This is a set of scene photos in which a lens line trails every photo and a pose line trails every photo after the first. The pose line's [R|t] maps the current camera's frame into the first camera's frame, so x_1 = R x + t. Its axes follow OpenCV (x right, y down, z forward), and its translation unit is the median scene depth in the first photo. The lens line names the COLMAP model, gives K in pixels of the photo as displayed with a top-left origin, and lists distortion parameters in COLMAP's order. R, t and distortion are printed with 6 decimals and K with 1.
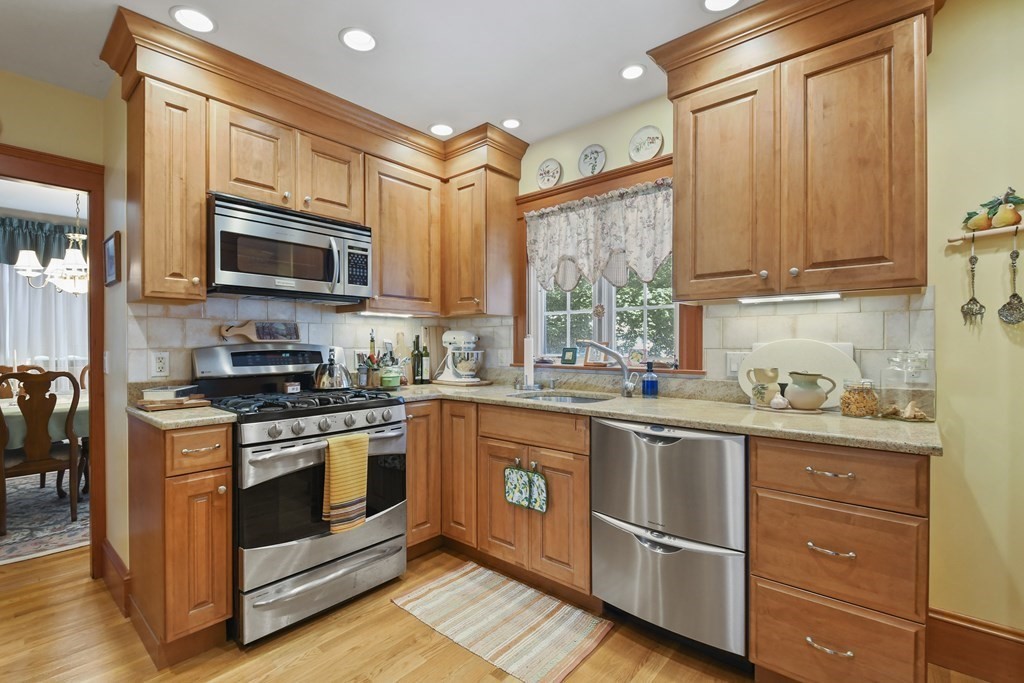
lens RADIAL K [[457.8, 0, 491.3], [0, 457.8, 346.5], [0, 0, 1]] dist [0.027654, -0.027163]
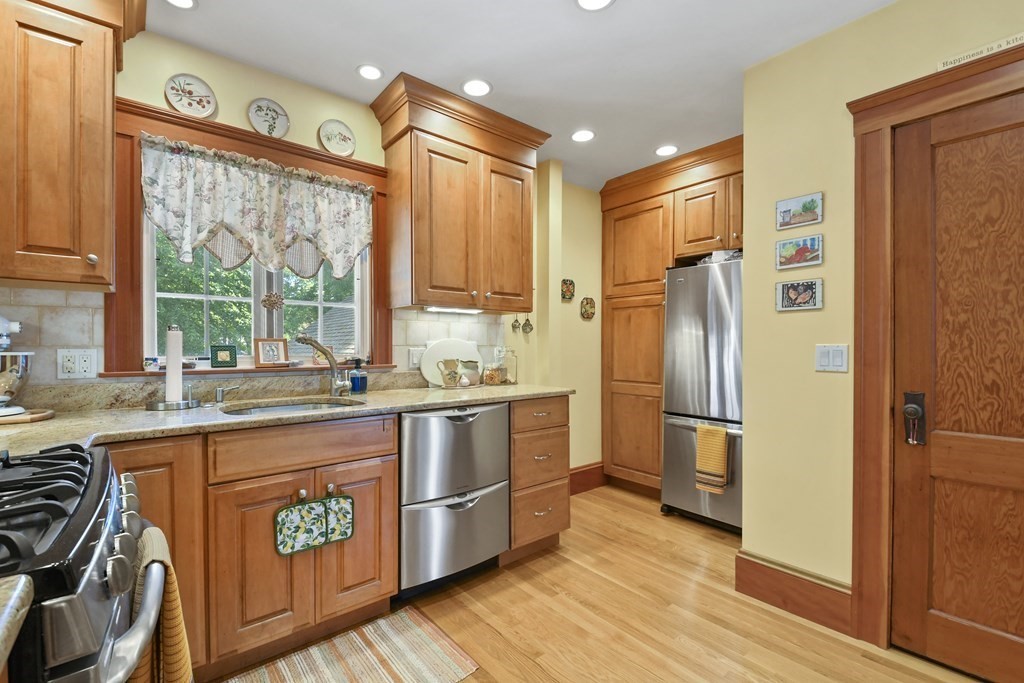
lens RADIAL K [[445.7, 0, 517.5], [0, 445.7, 350.0], [0, 0, 1]] dist [0.033117, -0.026925]
pose [[0.133766, -0.009956, 0.990963, -0.693450], [0.003736, 0.999947, 0.009542, 0.006736], [-0.991006, 0.002425, 0.133796, 0.598965]]
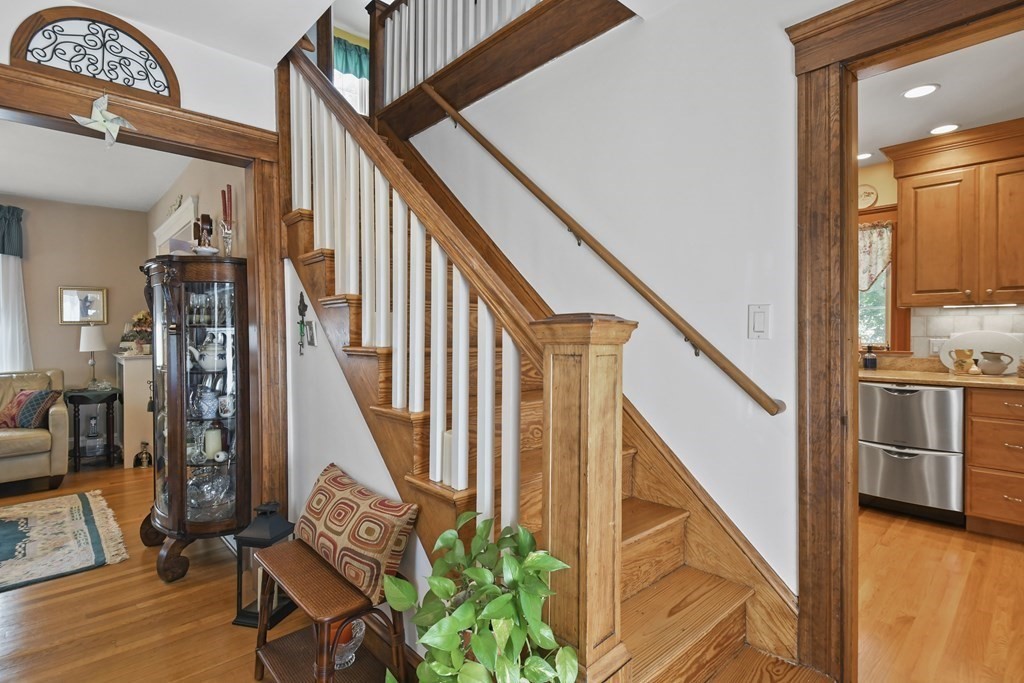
lens RADIAL K [[492.7, 0, 489.7], [0, 492.7, 335.3], [0, 0, 1]] dist [-0.013511, -0.000727]
pose [[0.994018, -0.004650, -0.109116, -0.815766], [0.005751, 0.999936, 0.009781, -0.026711], [0.109063, -0.010350, 0.993981, -0.812419]]
